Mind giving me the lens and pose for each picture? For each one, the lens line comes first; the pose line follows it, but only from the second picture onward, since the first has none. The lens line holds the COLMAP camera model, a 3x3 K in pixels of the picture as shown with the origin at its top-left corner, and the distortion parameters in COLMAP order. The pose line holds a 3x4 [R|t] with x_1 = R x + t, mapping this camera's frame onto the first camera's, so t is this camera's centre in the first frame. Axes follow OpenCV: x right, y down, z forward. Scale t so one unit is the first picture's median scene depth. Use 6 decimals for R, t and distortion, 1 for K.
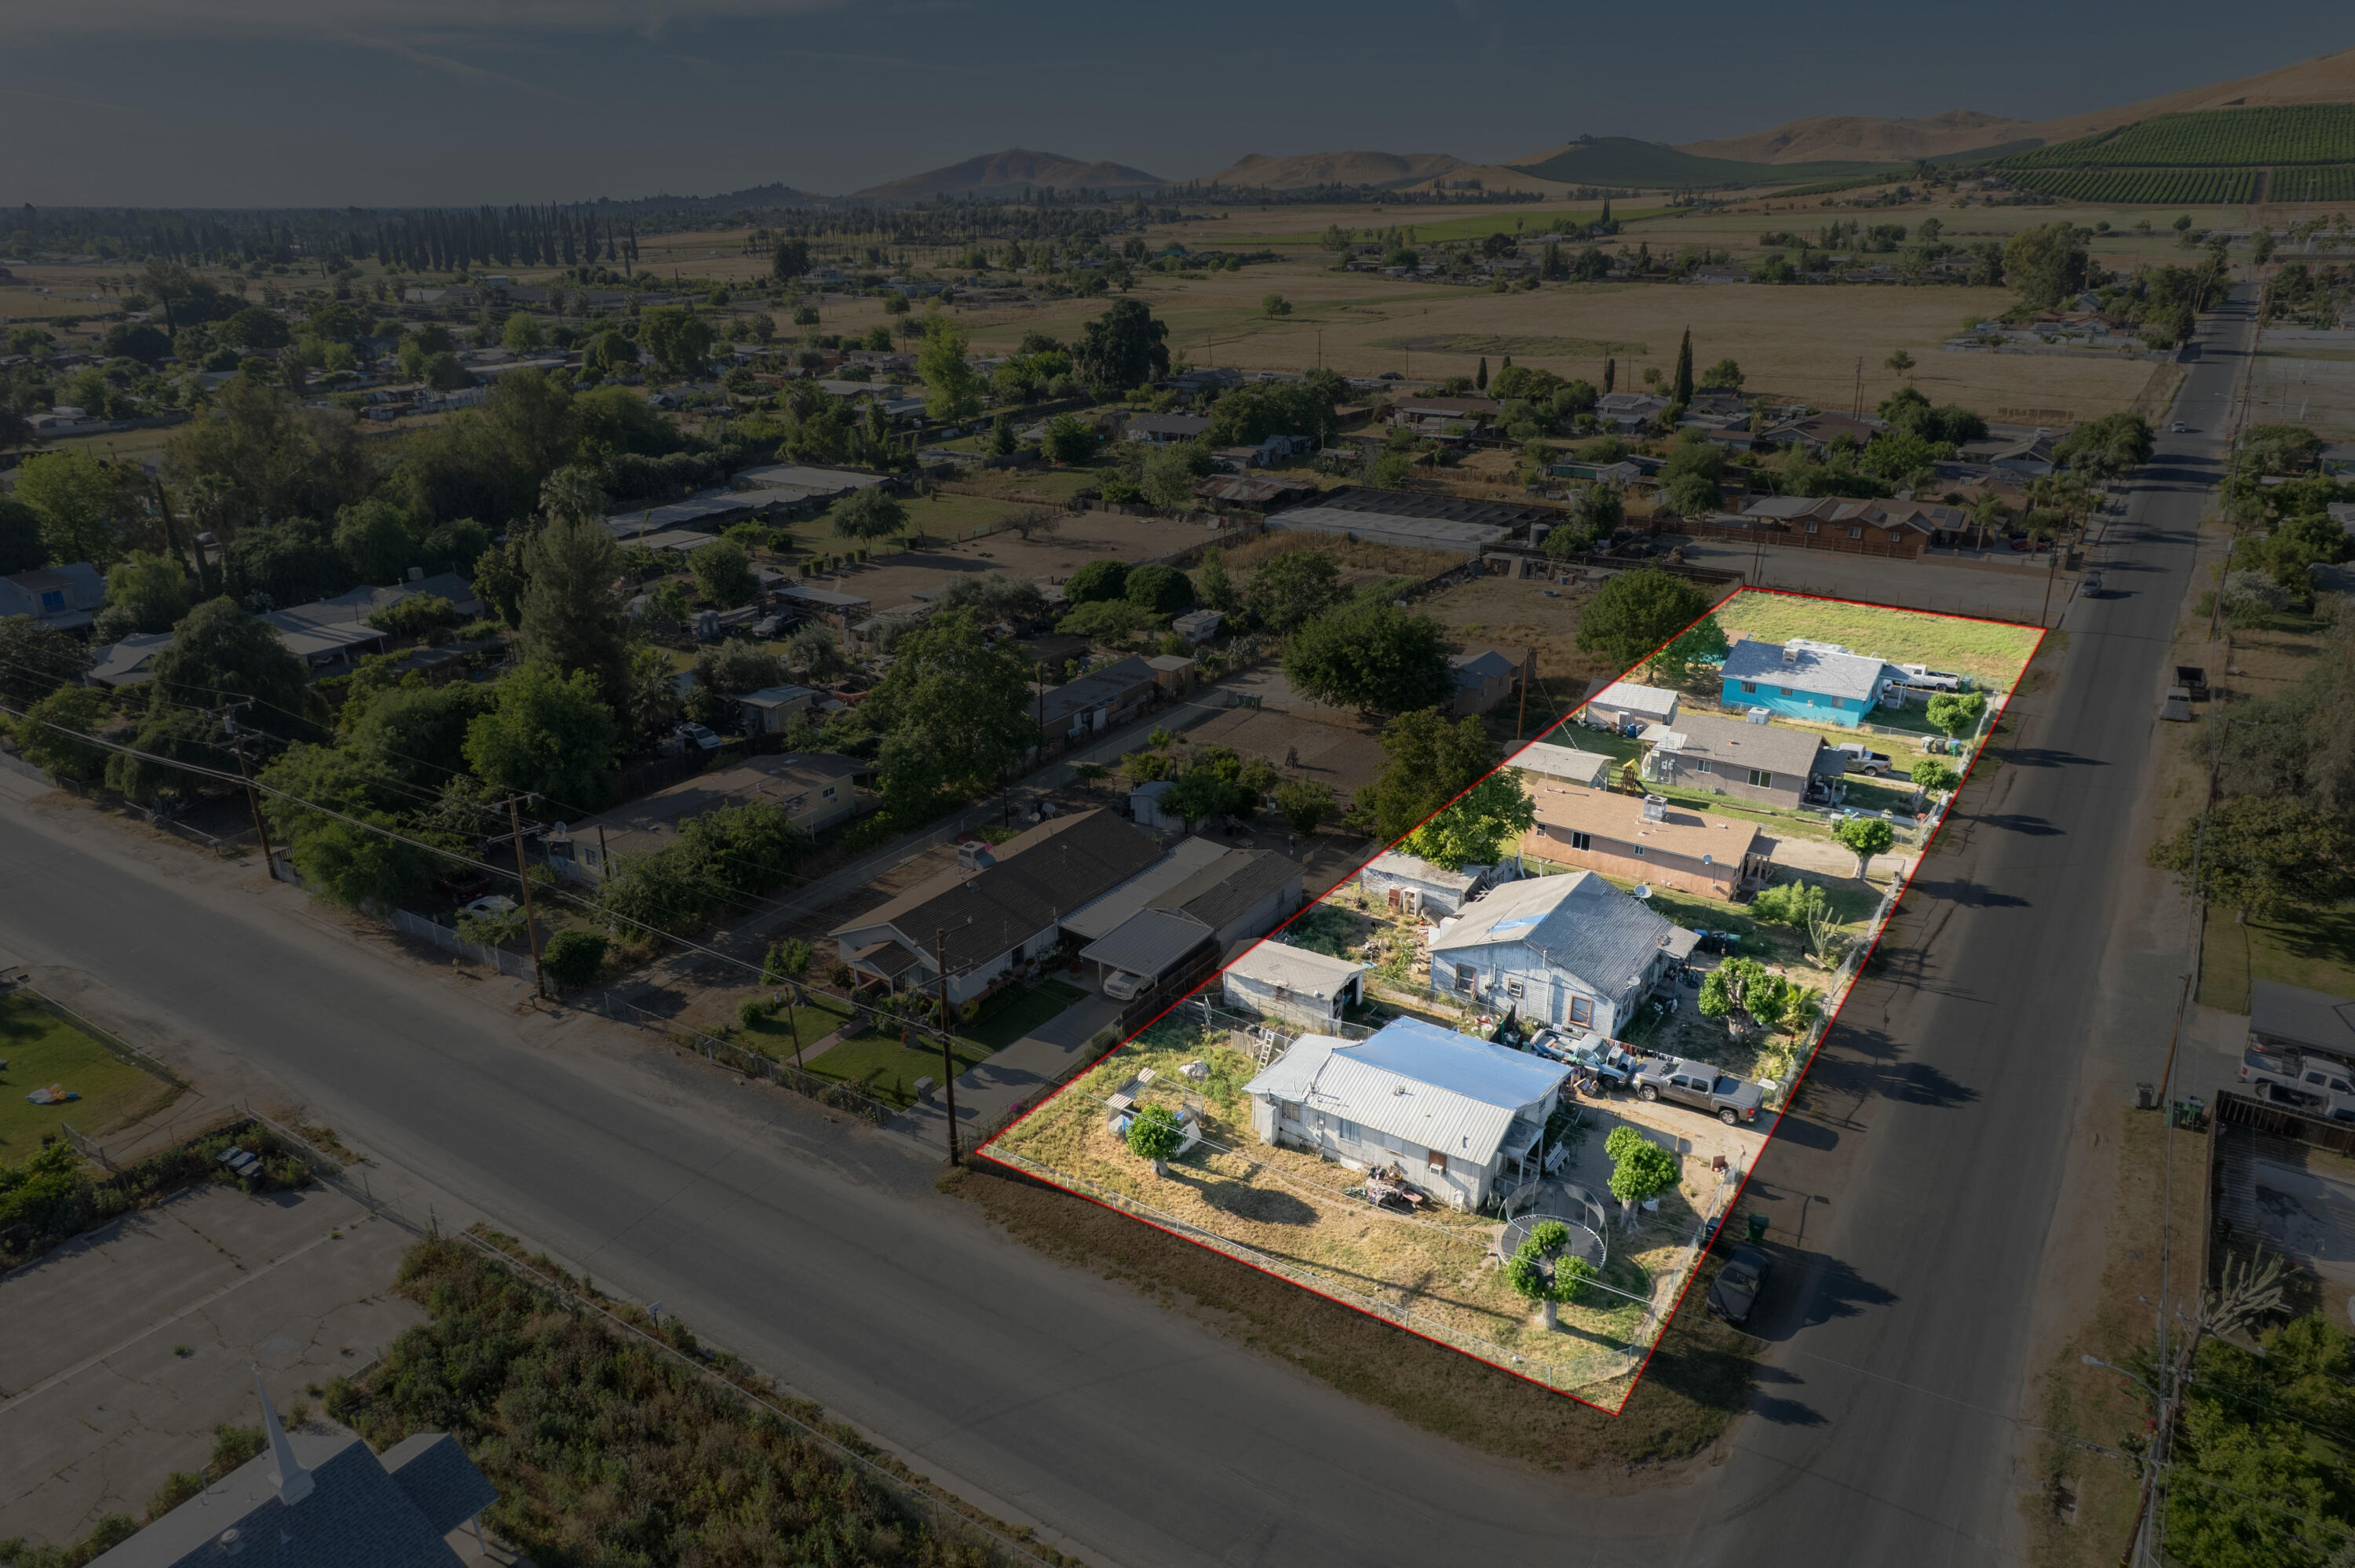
lens RADIAL K [[1511.4, 0, 1192.8], [0, 1511.4, 781.8], [0, 0, 1]] dist [-0.075584, 0.079701]
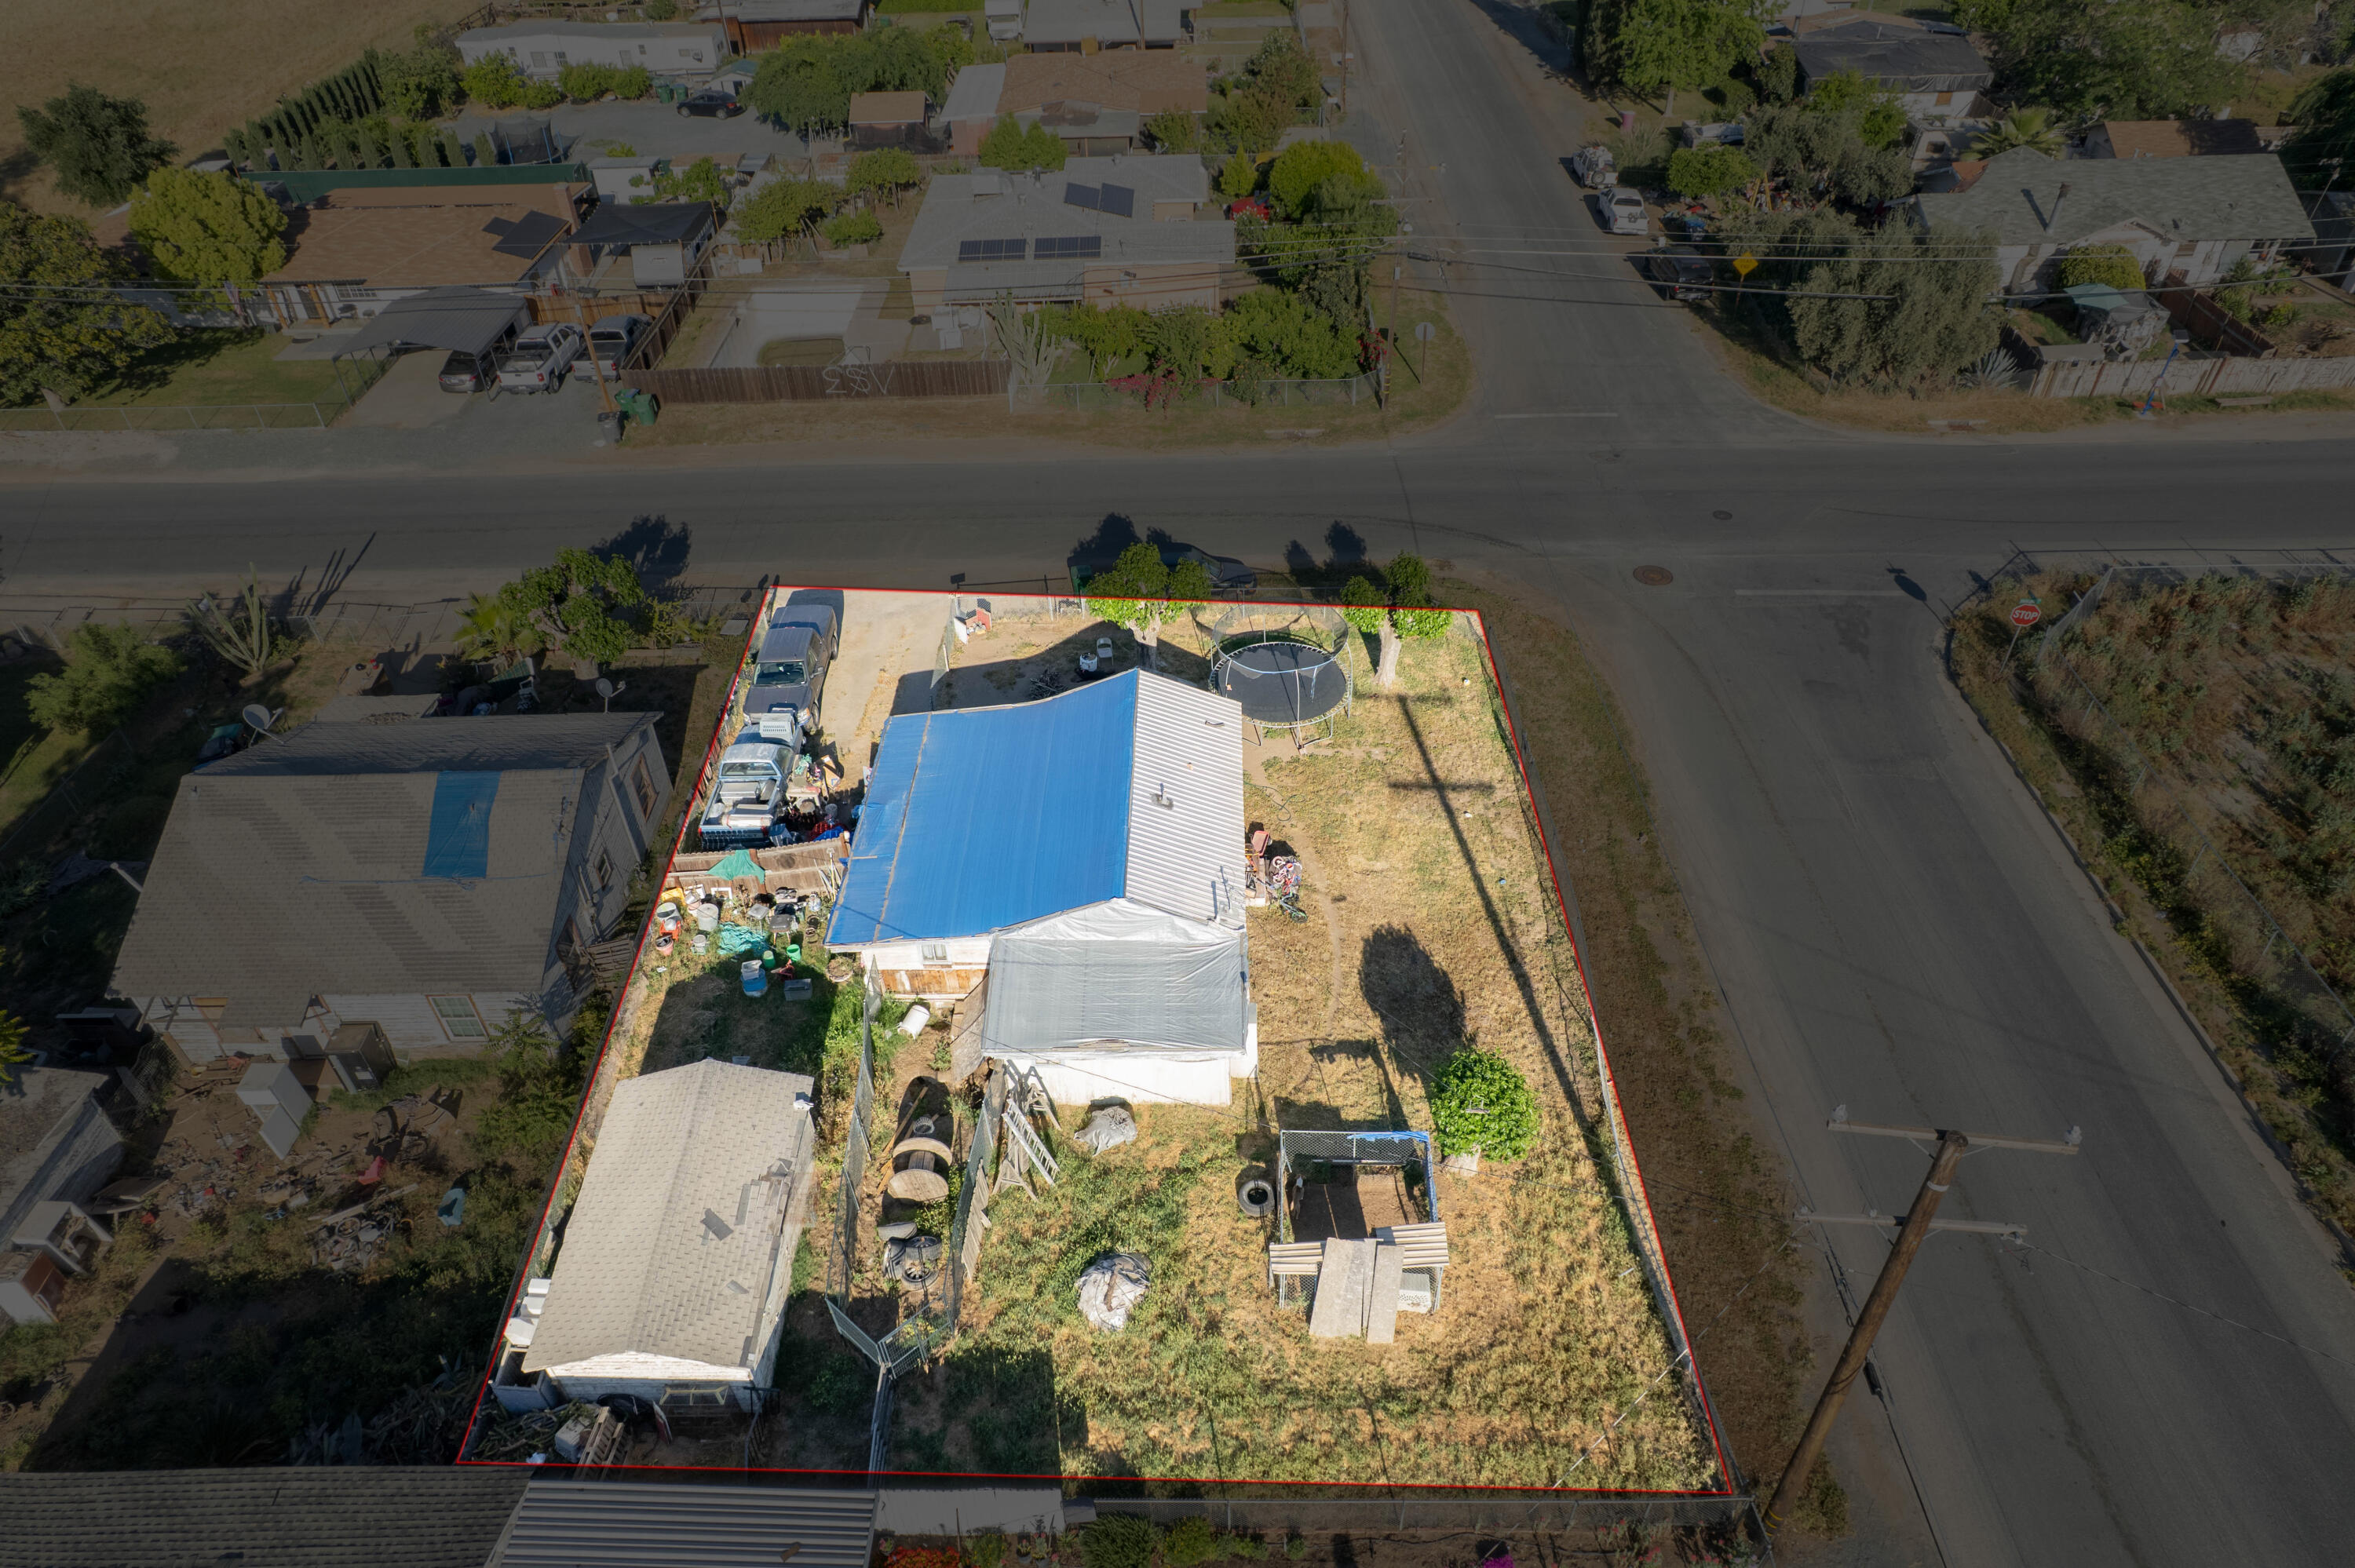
lens RADIAL K [[1511.4, 0, 1192.8], [0, 1511.4, 781.8], [0, 0, 1]] dist [-0.075584, 0.079701]
pose [[-0.552510, -0.516176, 0.654443, -0.196820], [0.319701, 0.593876, 0.738311, -0.177422], [-0.769756, 0.617150, -0.163100, 0.908738]]
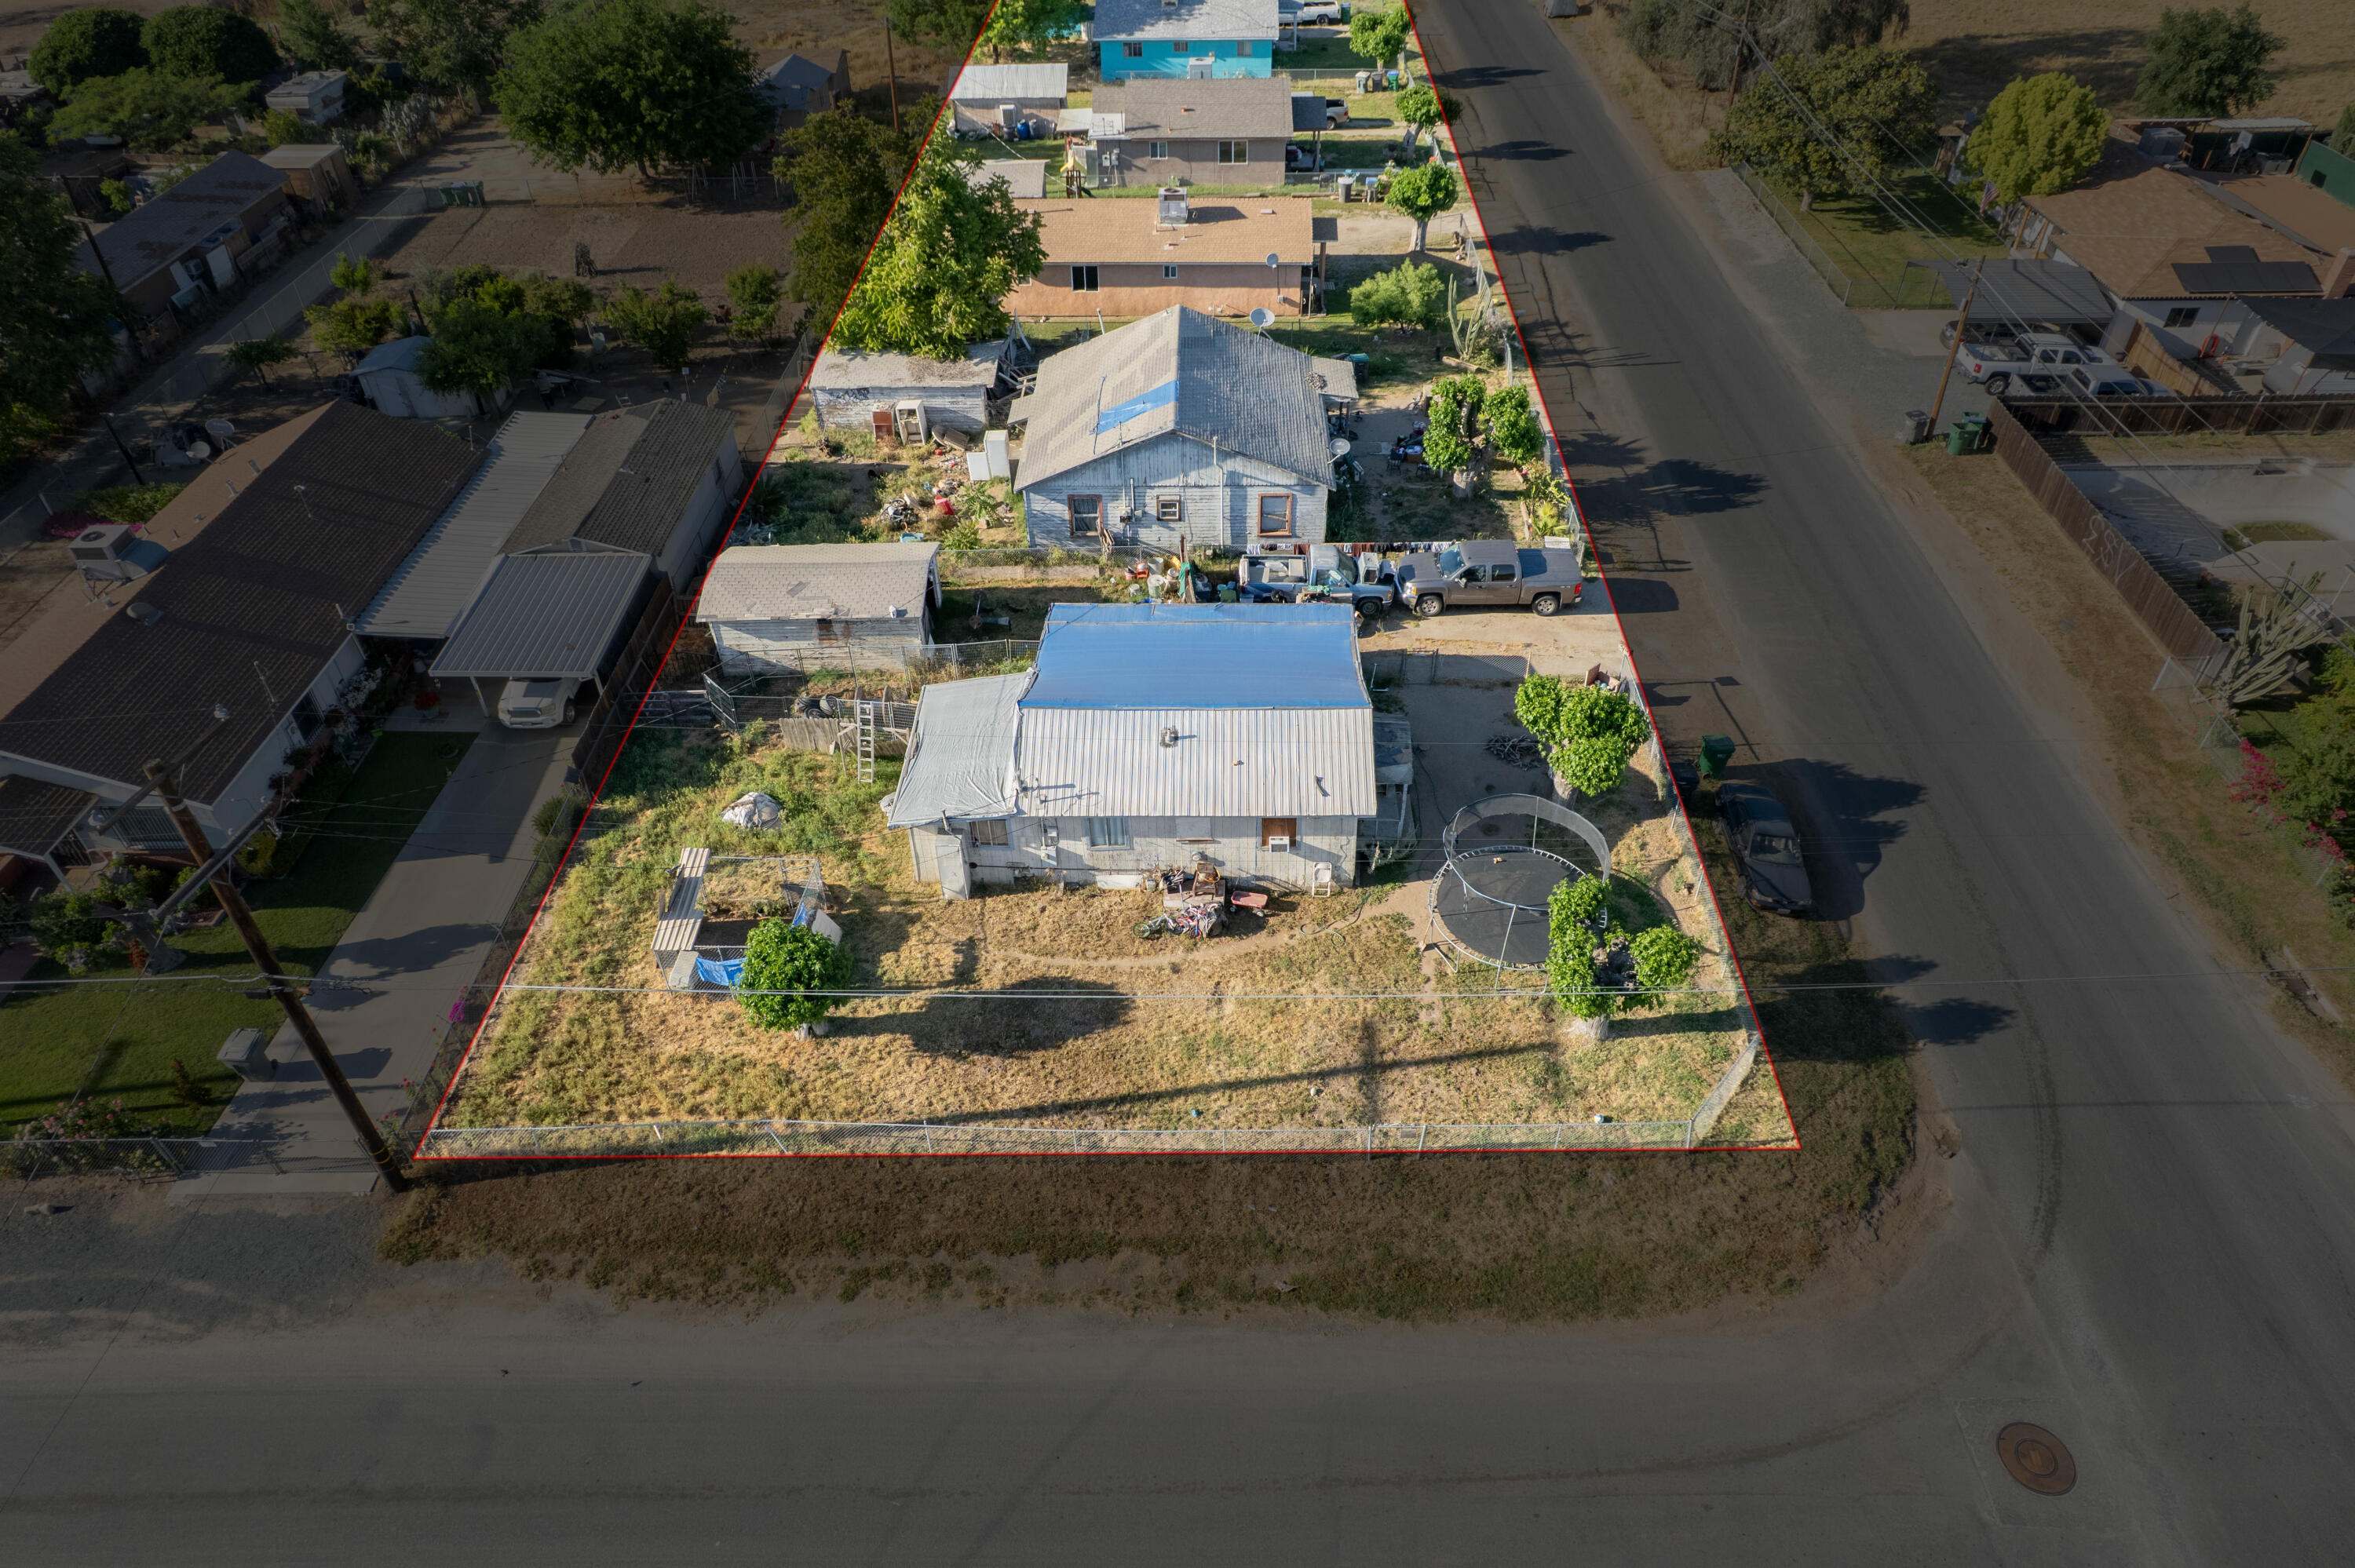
lens RADIAL K [[1511.4, 0, 1192.8], [0, 1511.4, 781.8], [0, 0, 1]] dist [-0.075584, 0.079701]
pose [[0.840806, -0.351503, 0.411693, -0.081525], [0.202801, 0.909659, 0.362481, 0.012903], [-0.501913, -0.221284, 0.836132, 0.432606]]
